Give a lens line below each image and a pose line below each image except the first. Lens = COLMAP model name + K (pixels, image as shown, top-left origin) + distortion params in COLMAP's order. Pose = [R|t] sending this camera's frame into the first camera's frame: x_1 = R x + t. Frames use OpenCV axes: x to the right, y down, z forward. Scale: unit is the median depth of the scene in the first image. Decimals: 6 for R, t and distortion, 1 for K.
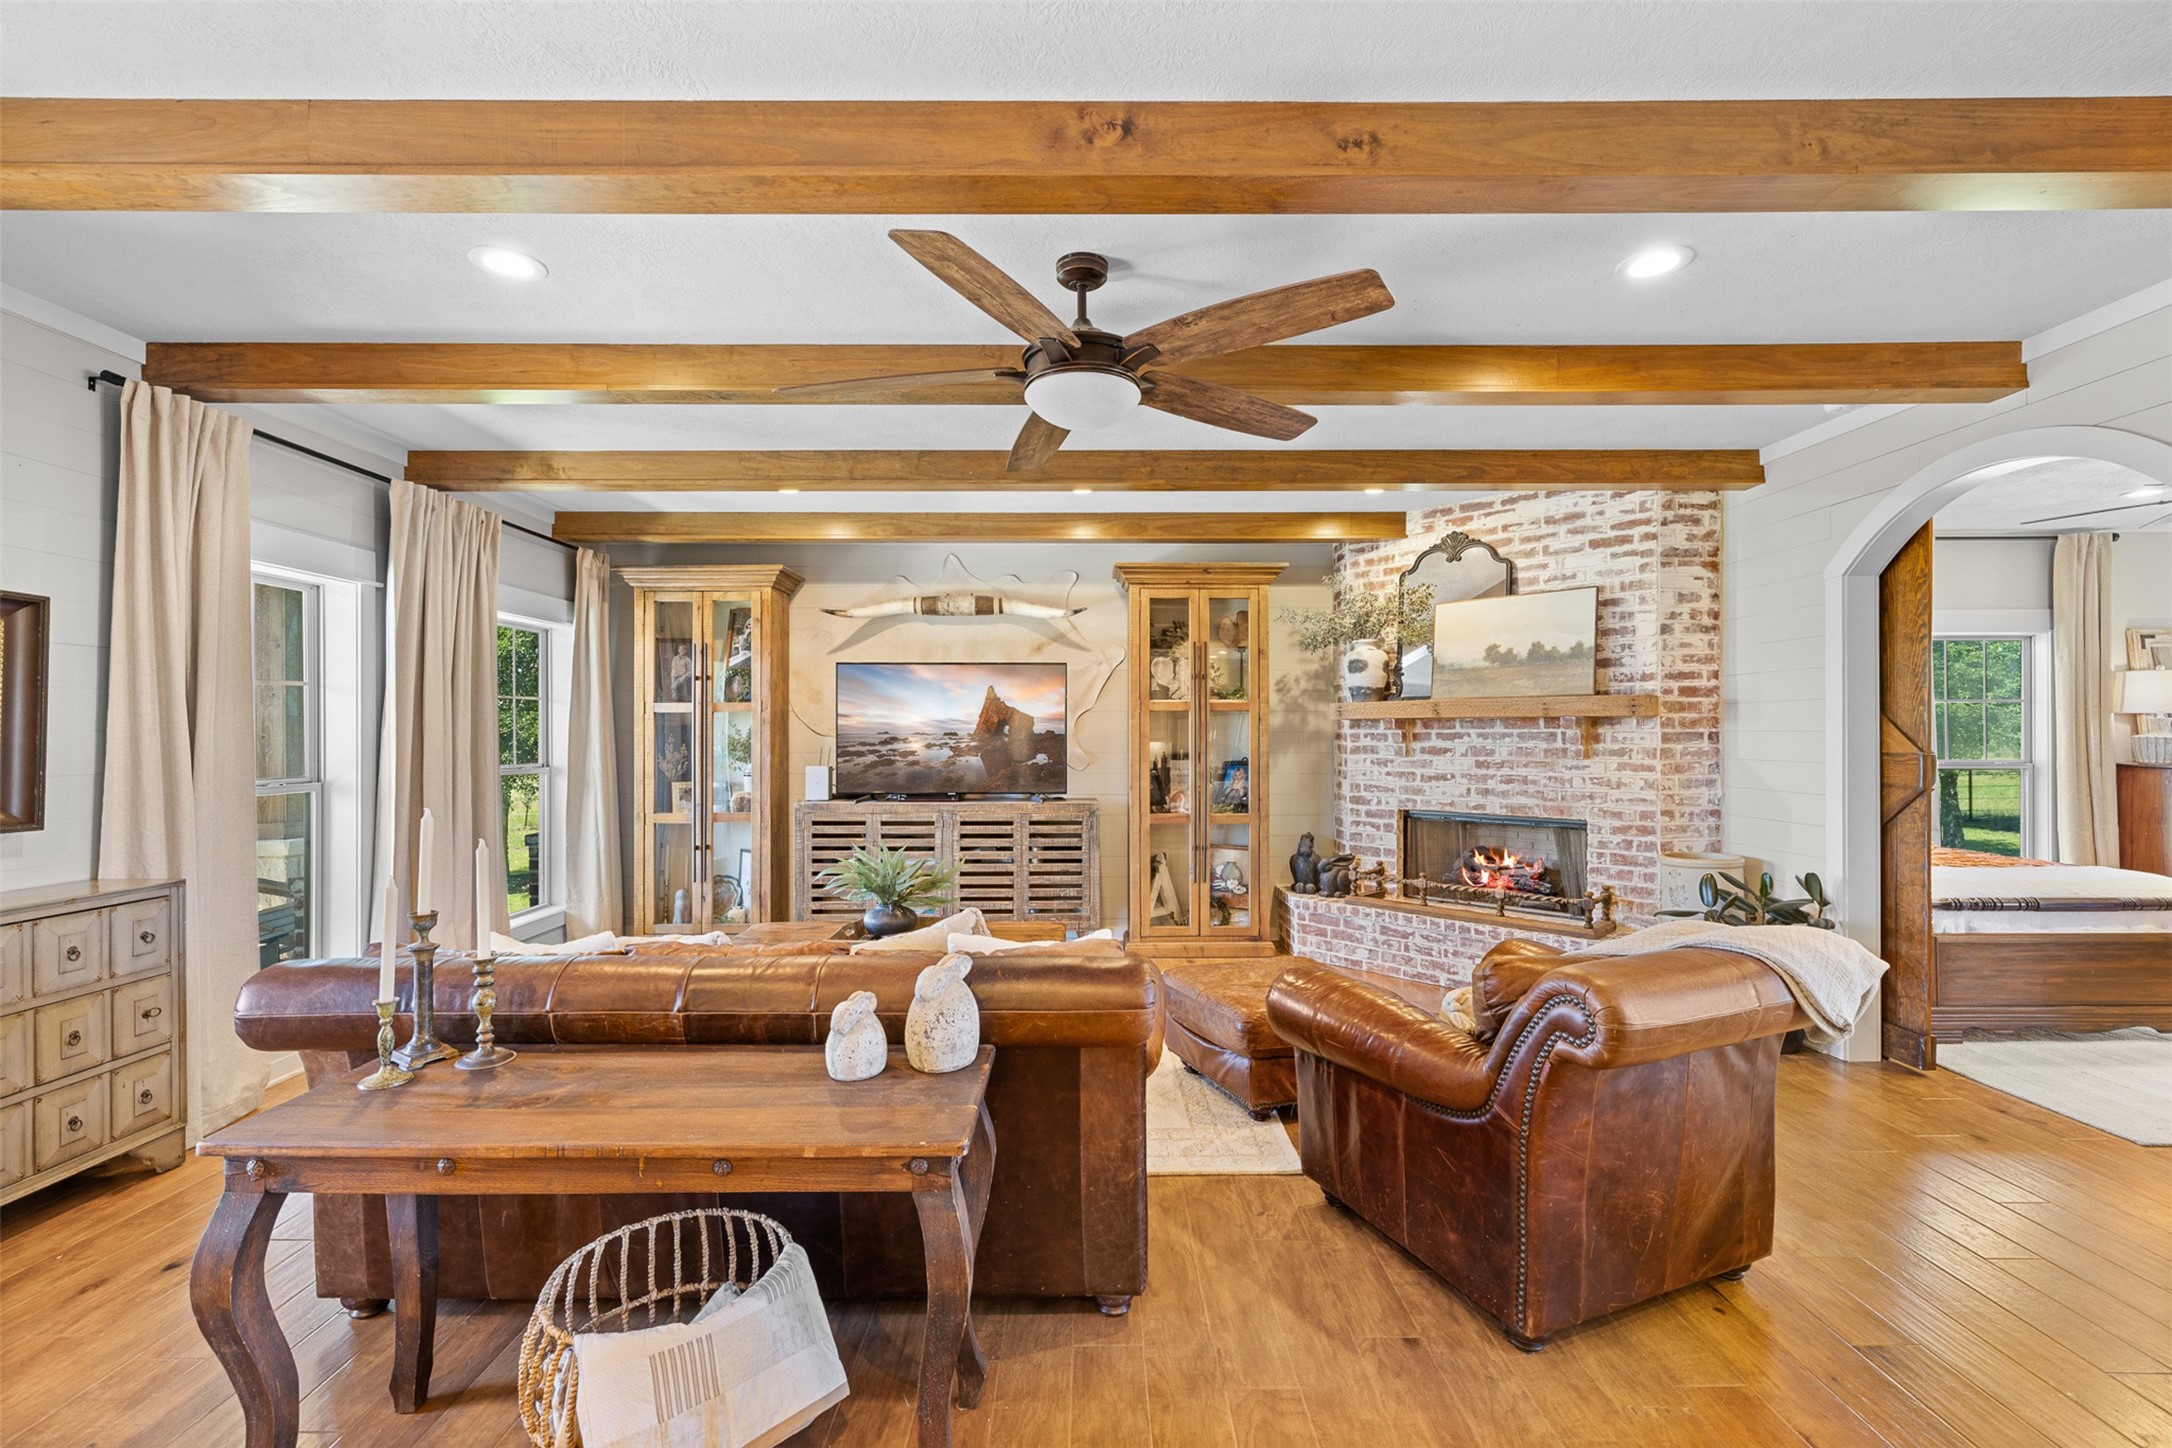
lens RADIAL K [[910.0, 0, 1090.1], [0, 910.0, 729.5], [0, 0, 1]] dist [0.000985, 0.000236]
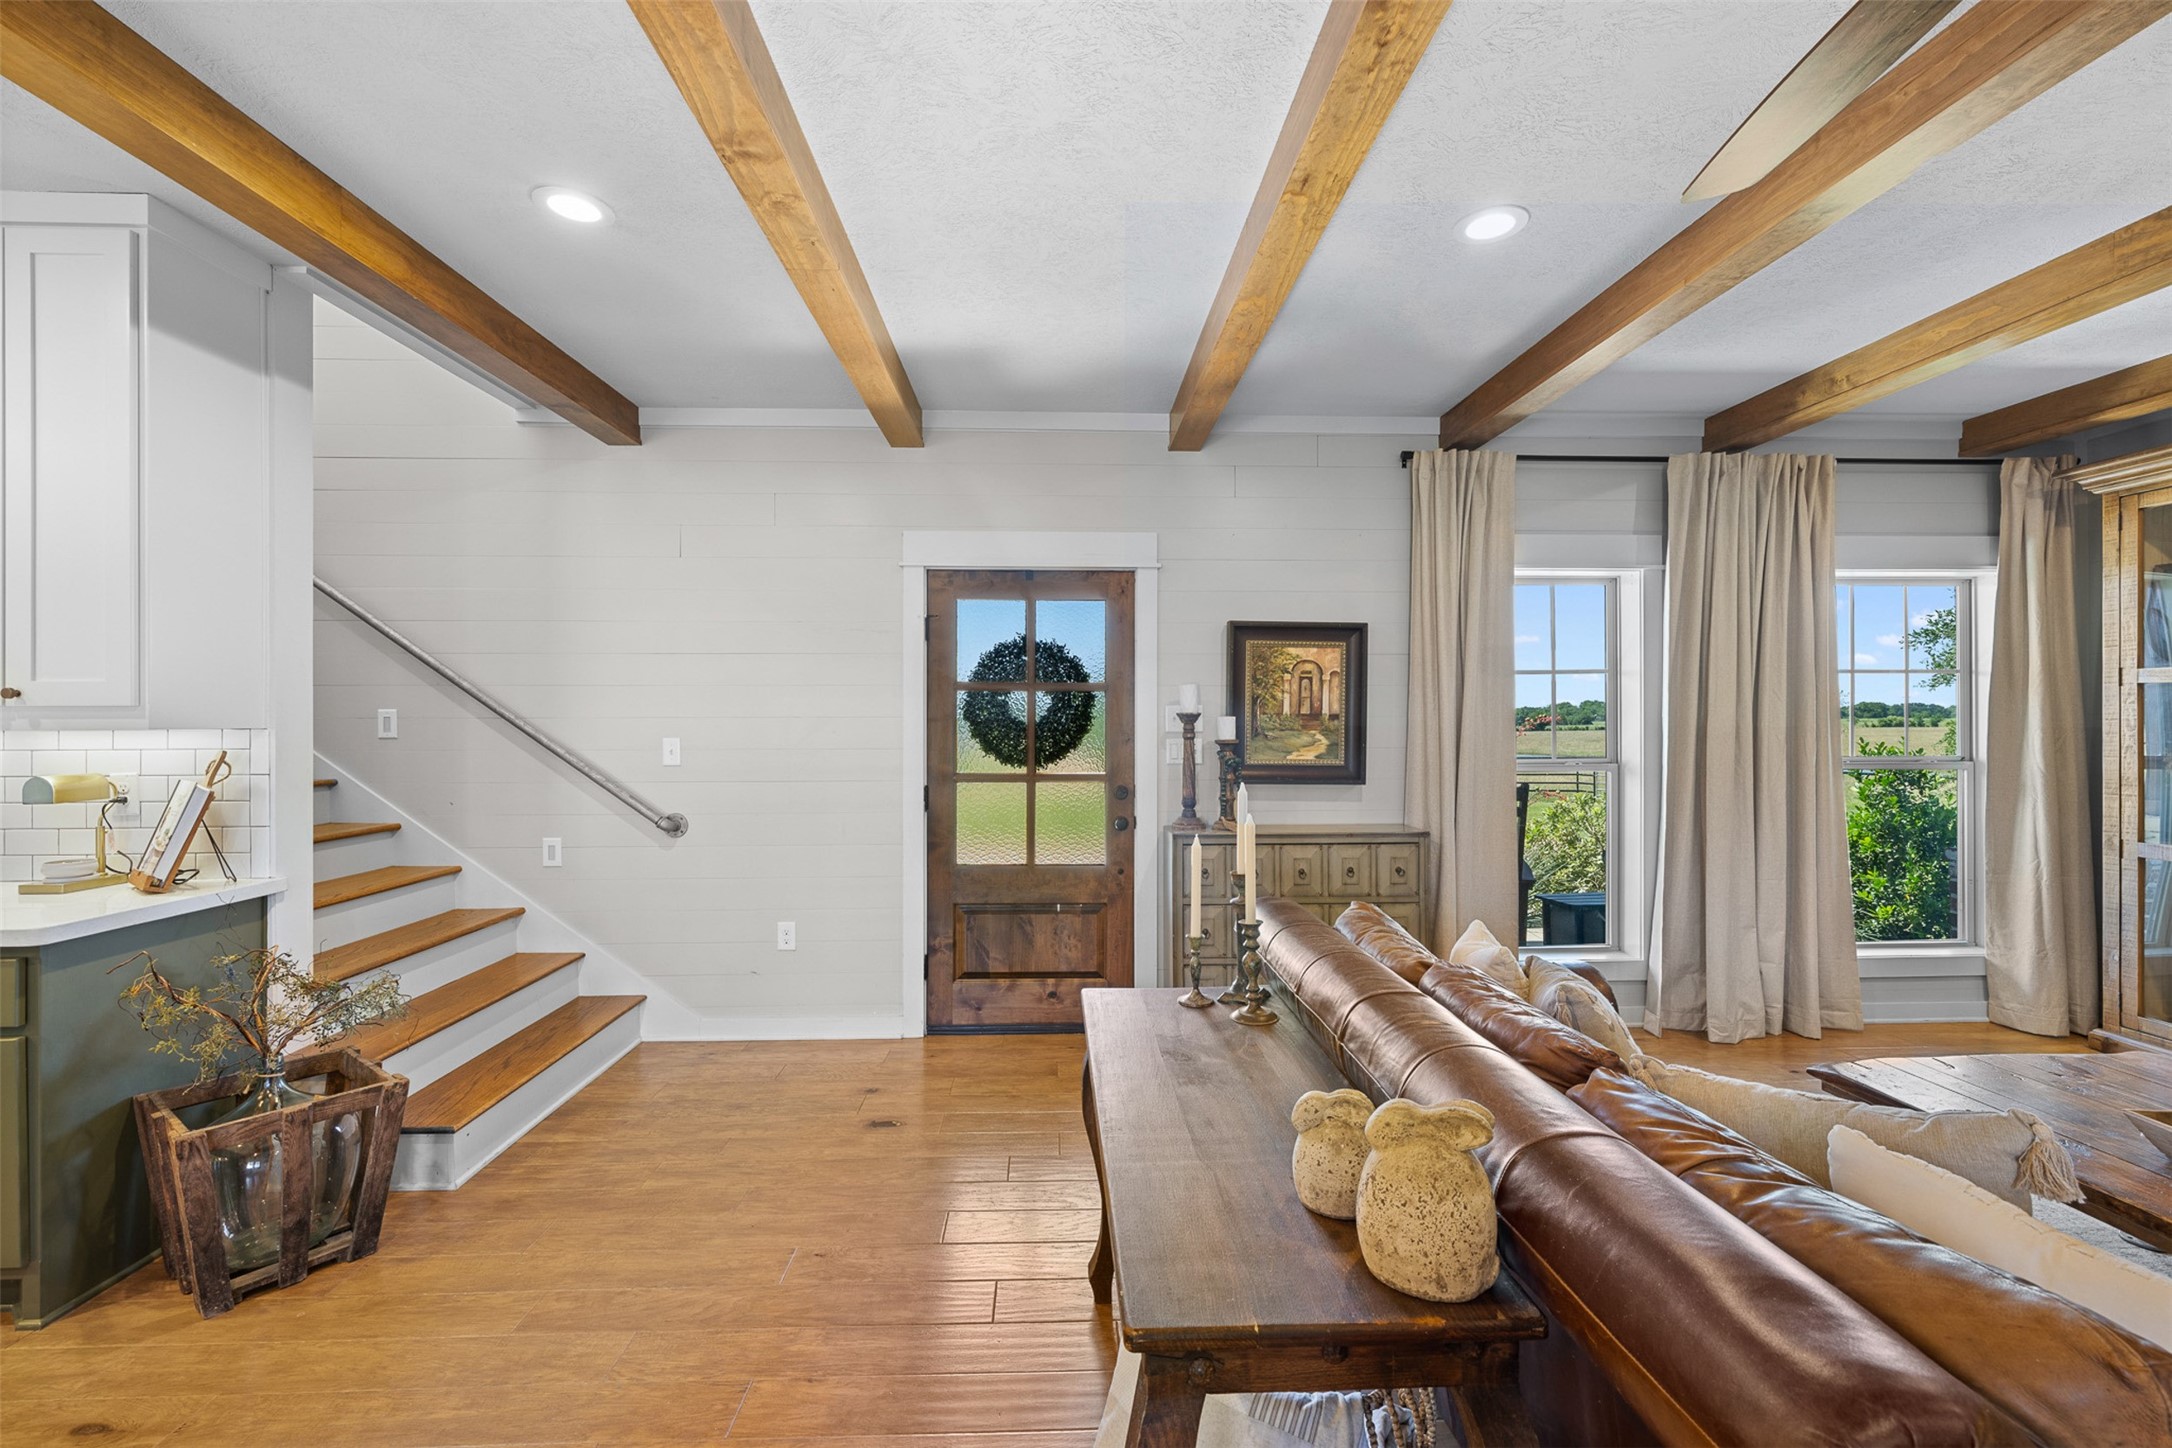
lens RADIAL K [[910.0, 0, 1081.1], [0, 910.0, 718.0], [0, 0, 1]] dist [0.000985, 0.000236]
pose [[0.036965, 0.000618, -0.999316, 0.160242], [0.005818, 0.999983, 0.000833, 0.000568], [0.999300, -0.005845, 0.036961, 0.284731]]
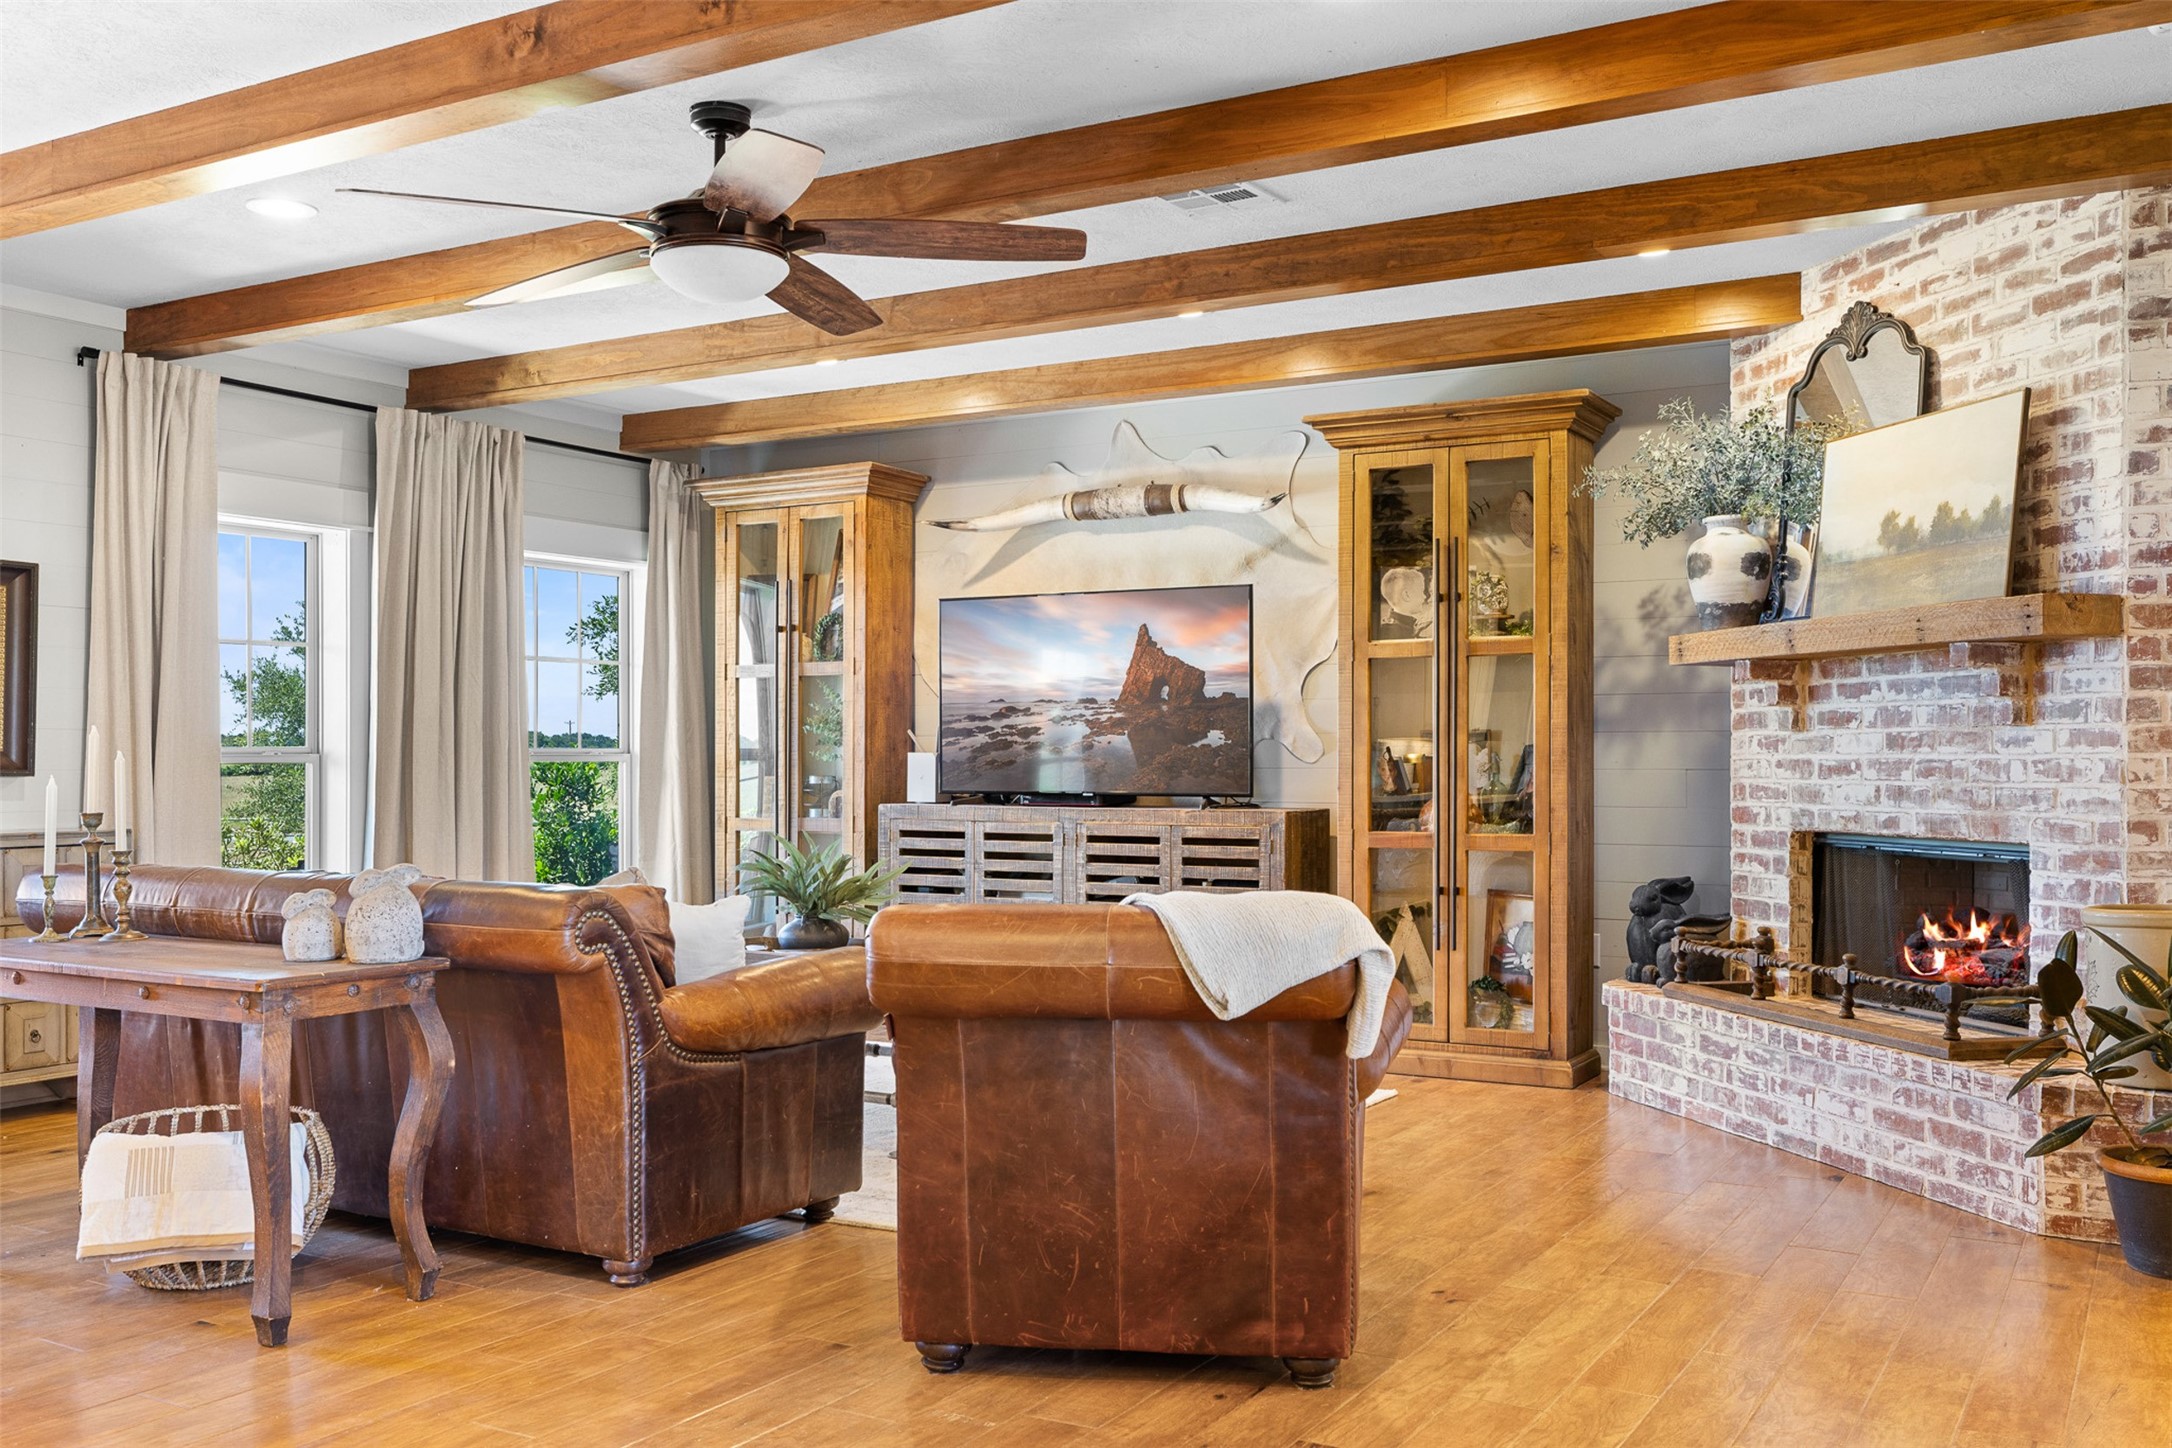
lens RADIAL K [[1864.1, 0, 1094.1], [0, 1864.1, 743.4], [0, 0, 1]] dist [0.004796, -0.003396]
pose [[0.866378, -0.002510, -0.499382, 0.618461], [0.001930, 0.999997, -0.001678, 0.043899], [0.499384, 0.000490, 0.866380, -0.176829]]
